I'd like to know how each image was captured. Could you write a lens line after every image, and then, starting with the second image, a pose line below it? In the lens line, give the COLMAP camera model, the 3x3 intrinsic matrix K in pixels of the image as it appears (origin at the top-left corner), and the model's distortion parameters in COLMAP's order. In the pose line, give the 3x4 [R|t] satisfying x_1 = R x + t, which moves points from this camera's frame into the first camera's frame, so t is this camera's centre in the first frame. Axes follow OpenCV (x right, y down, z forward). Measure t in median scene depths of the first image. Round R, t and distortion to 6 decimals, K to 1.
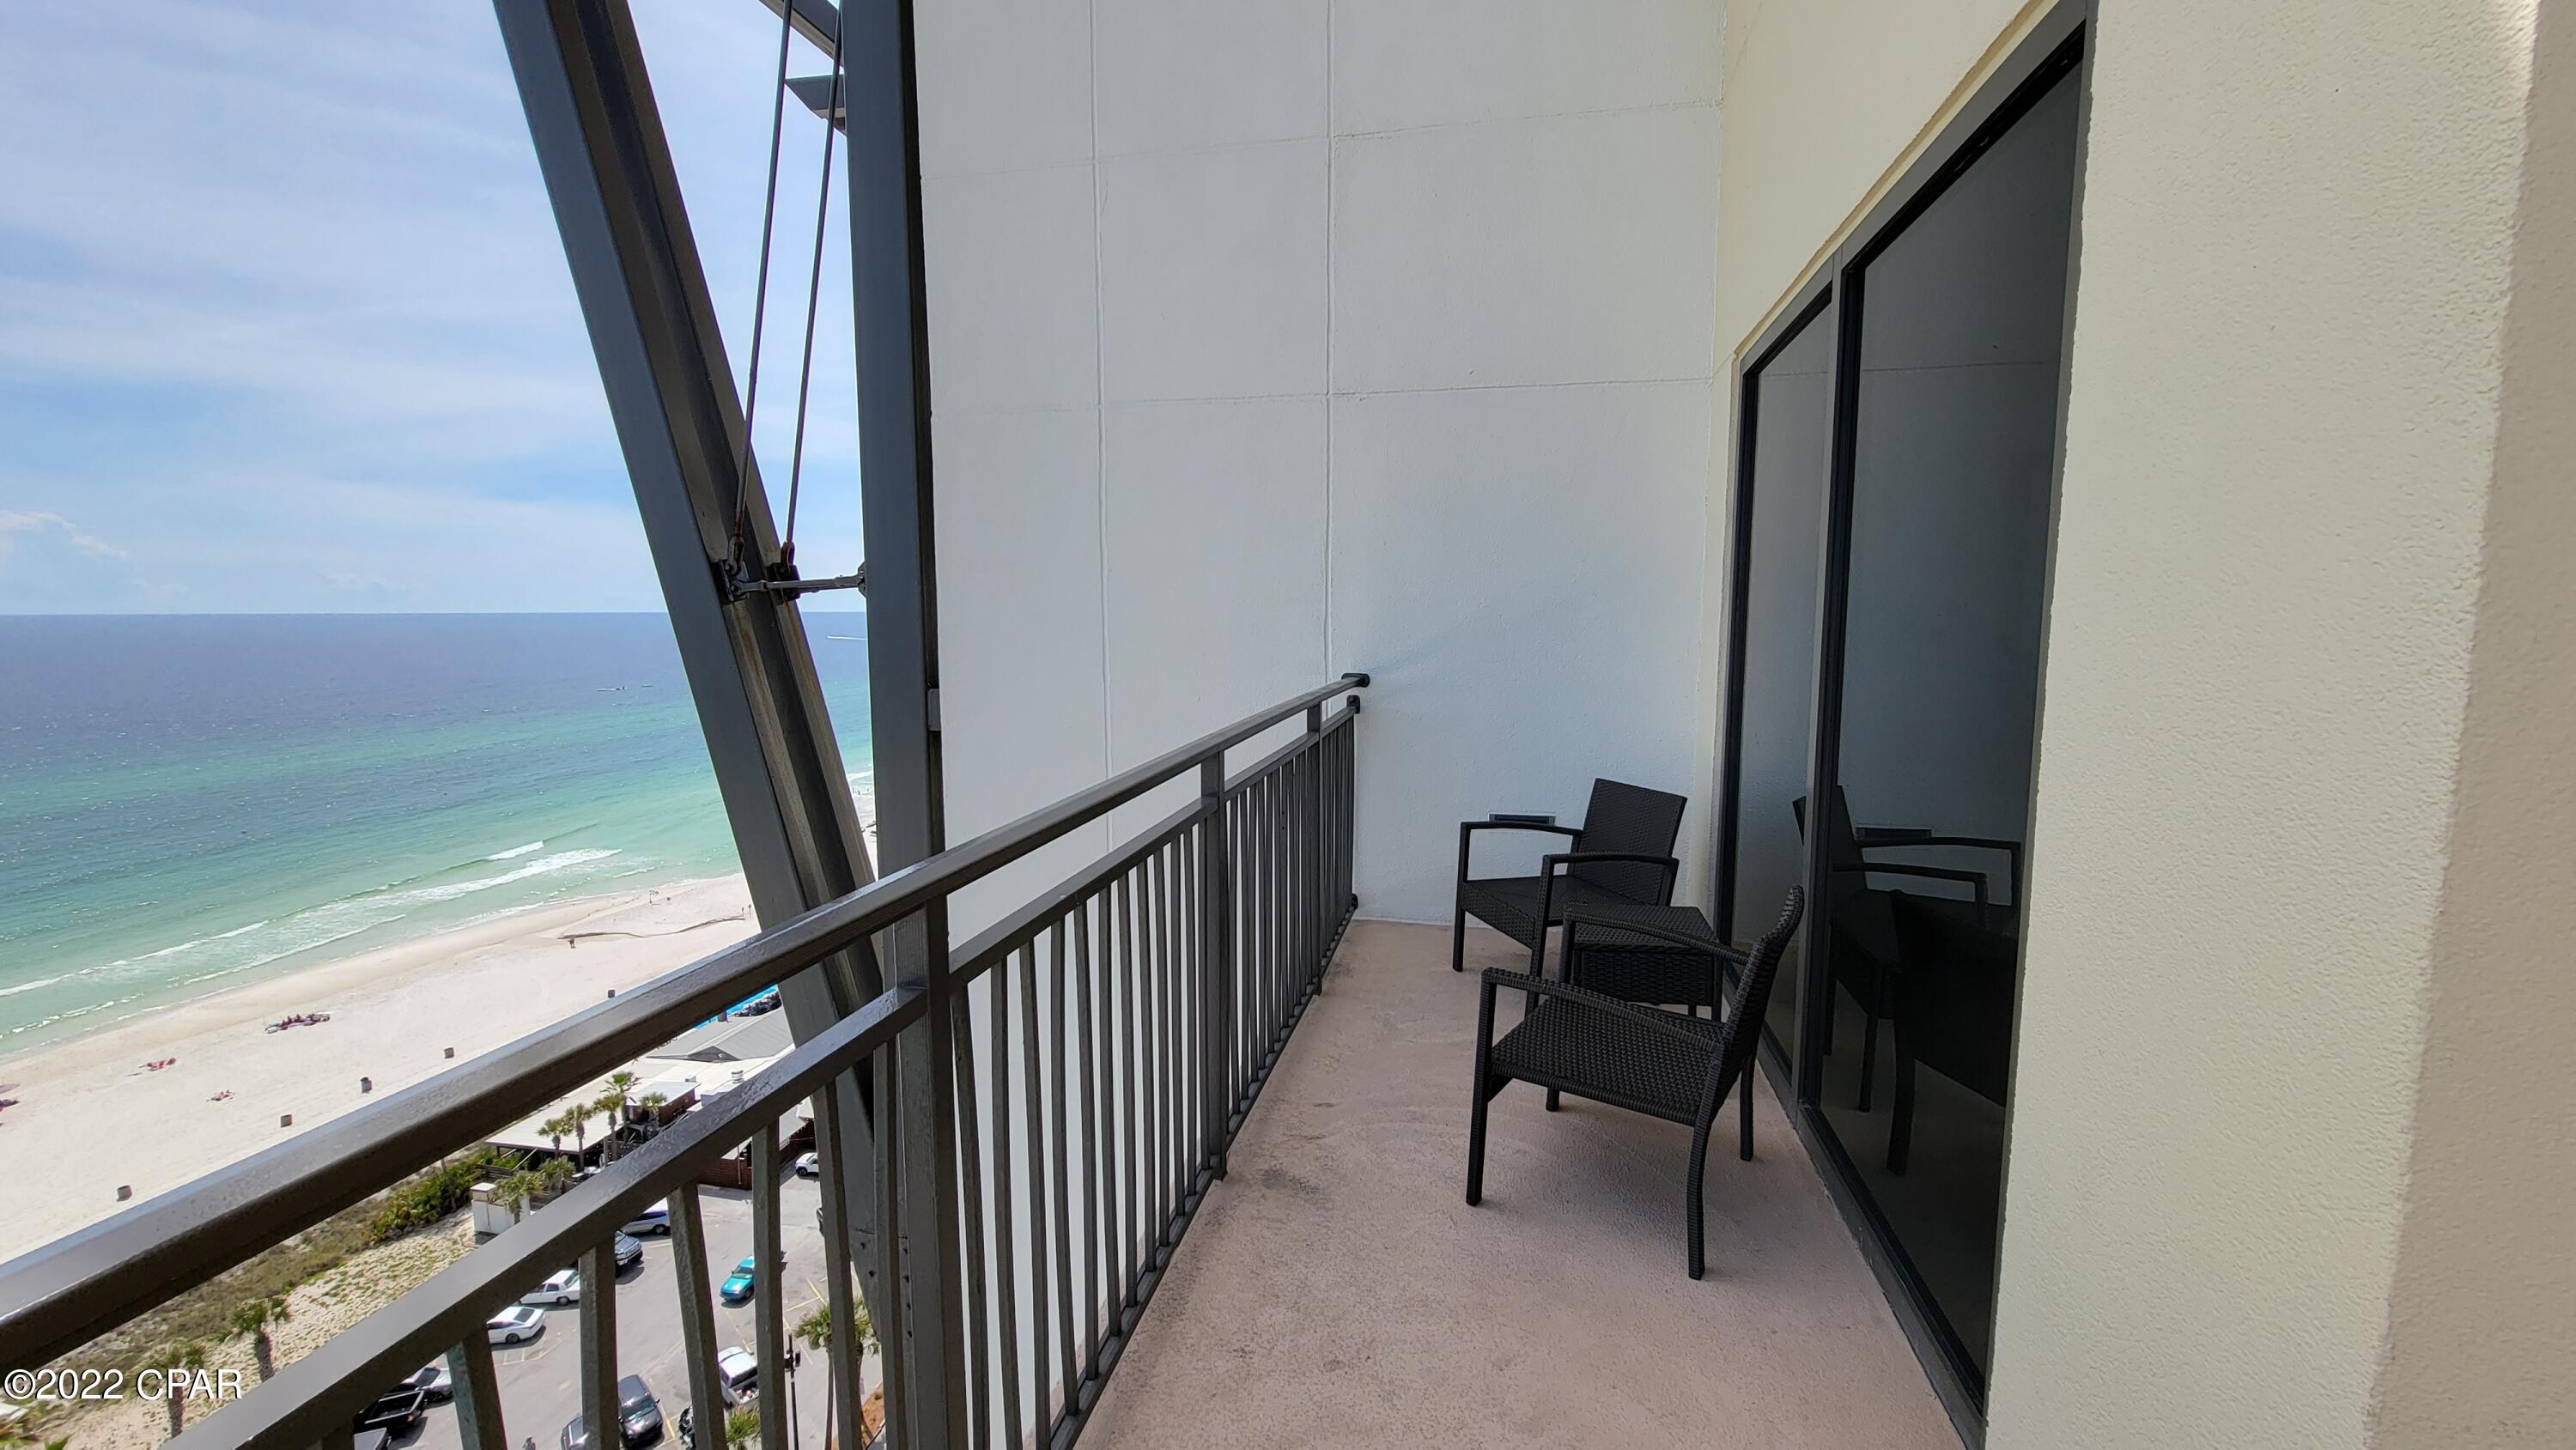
lens RADIAL K [[1066.0, 0, 1289.9], [0, 1066.0, 723.7], [0, 0, 1]] dist [-0.001829, -0.000117]
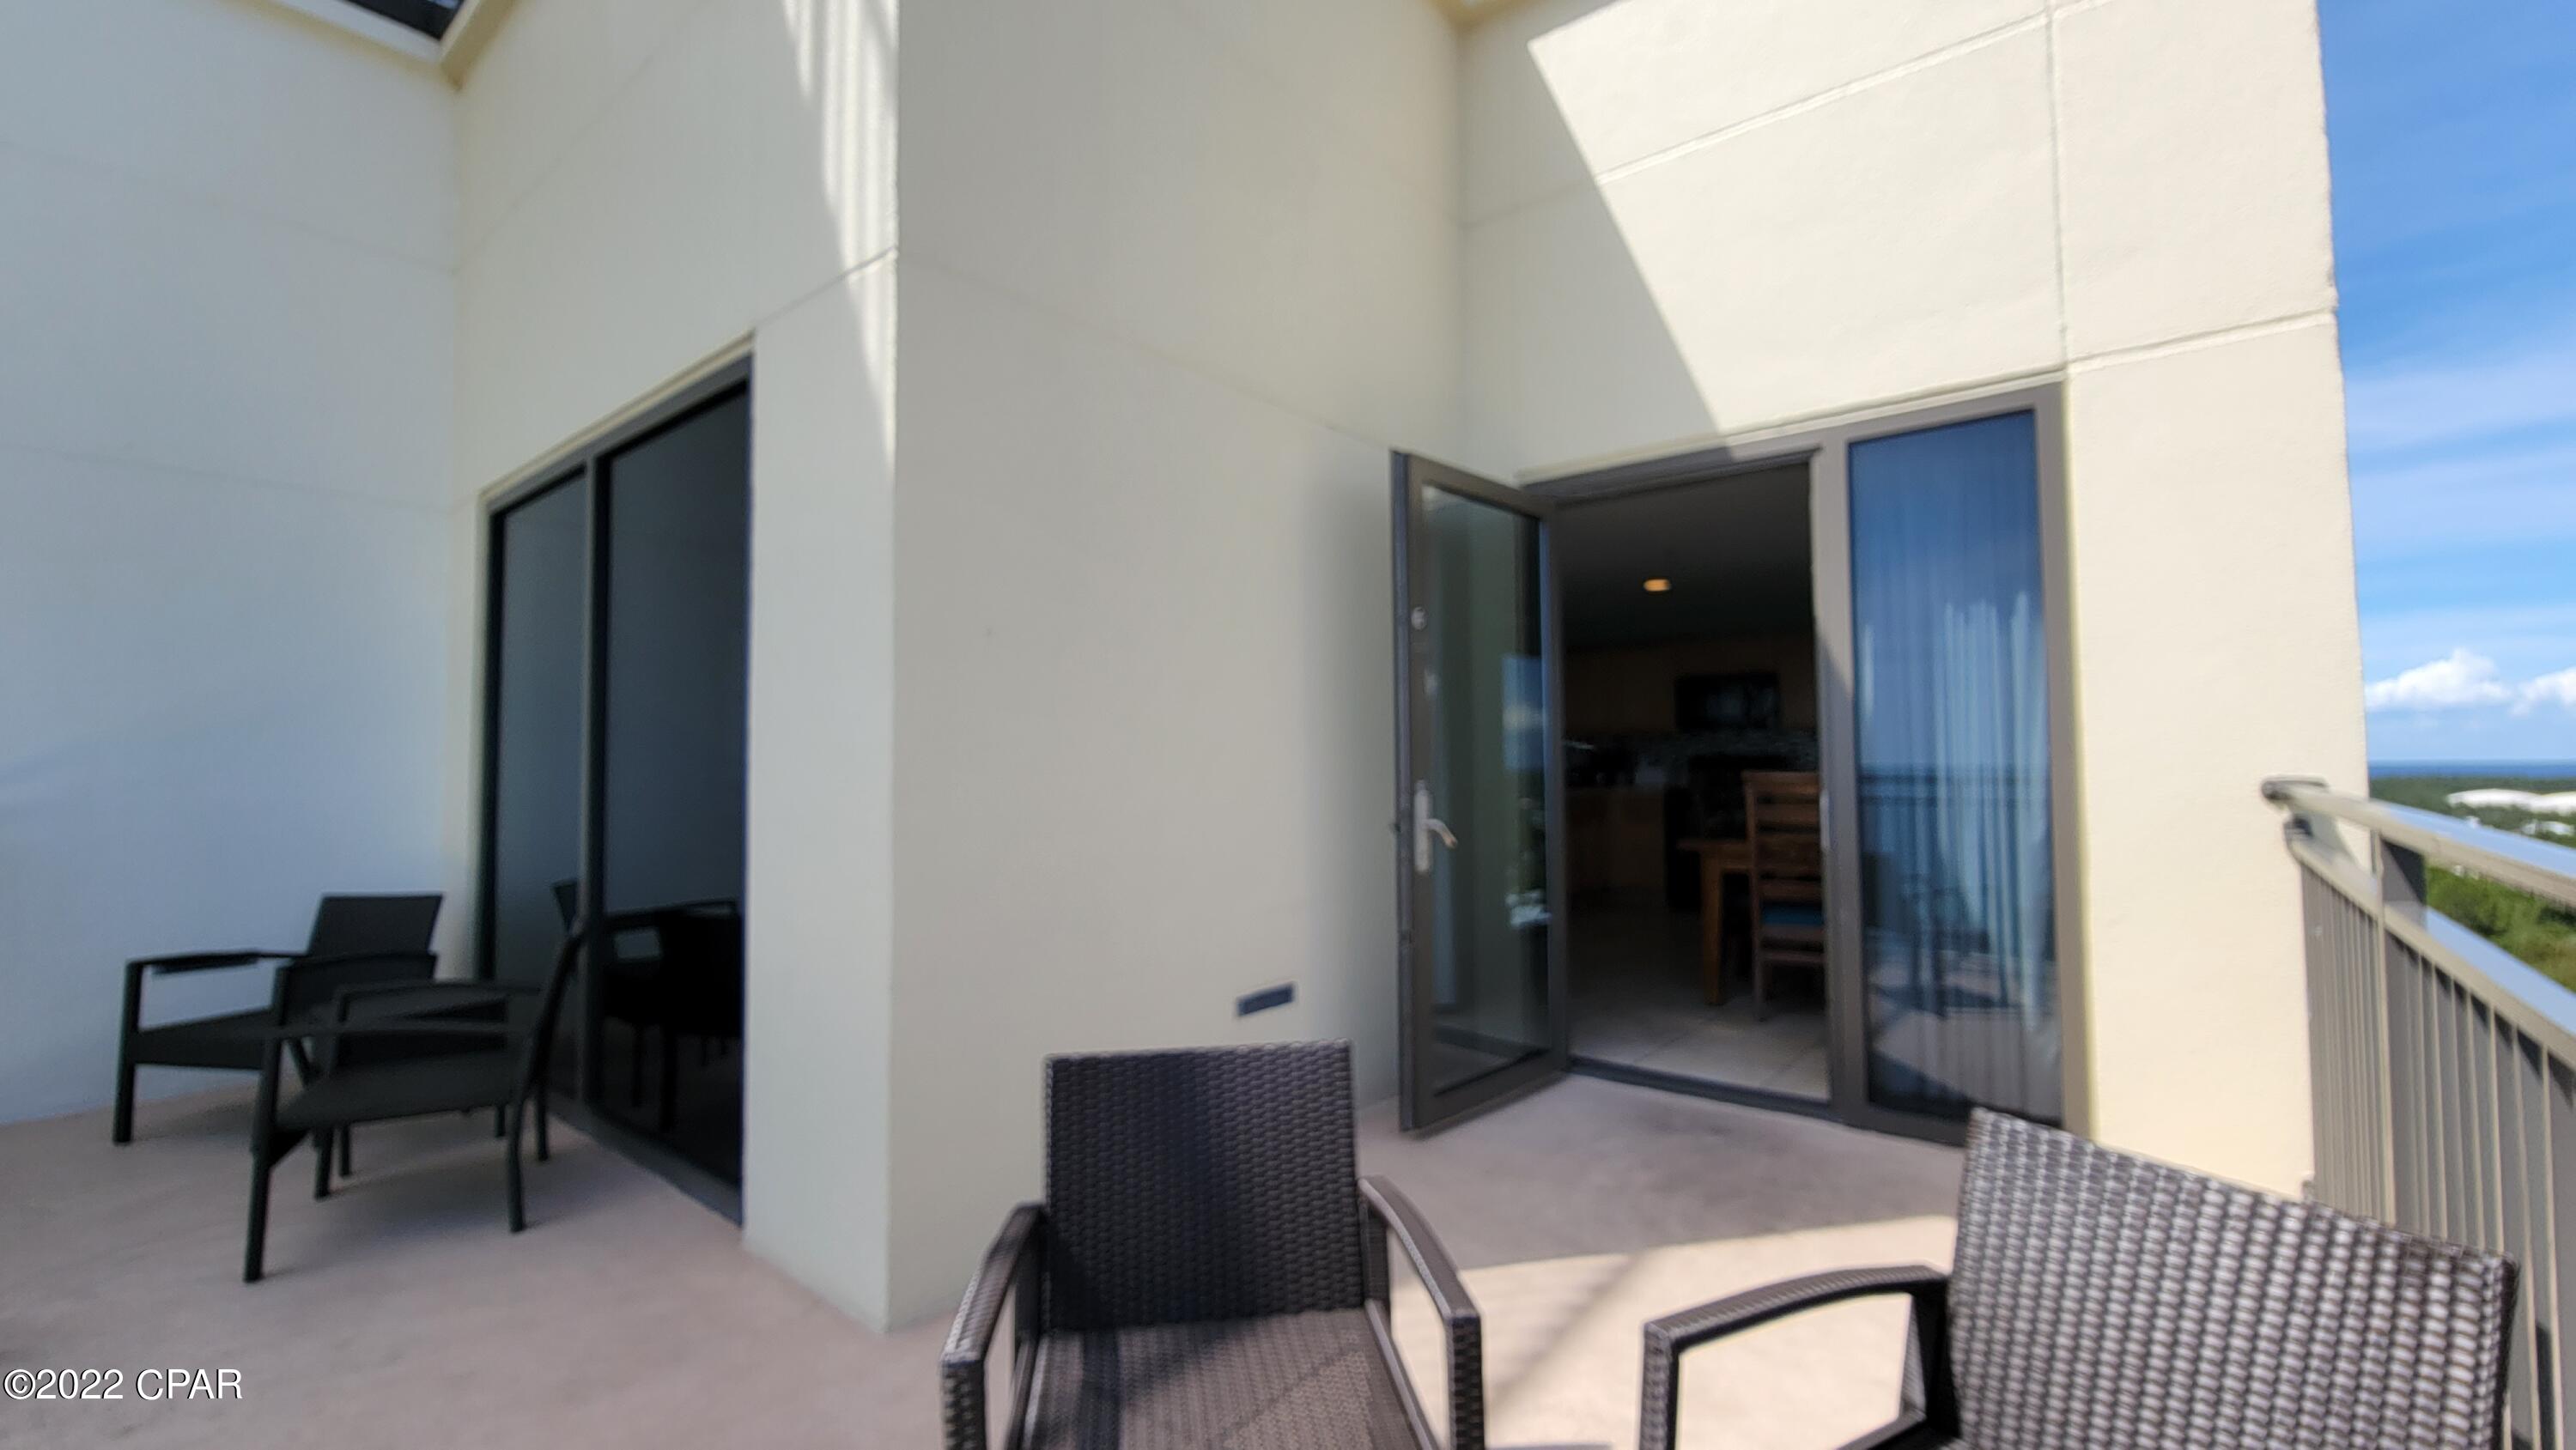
lens RADIAL K [[1066.0, 0, 1290.2], [0, 1066.0, 724.4], [0, 0, 1]] dist [-0.001829, -0.000117]
pose [[0.458514, 0.026426, 0.888294, -0.229744], [0.118060, 0.988887, -0.090358, 0.122589], [-0.880810, 0.146302, 0.450298, -0.299399]]
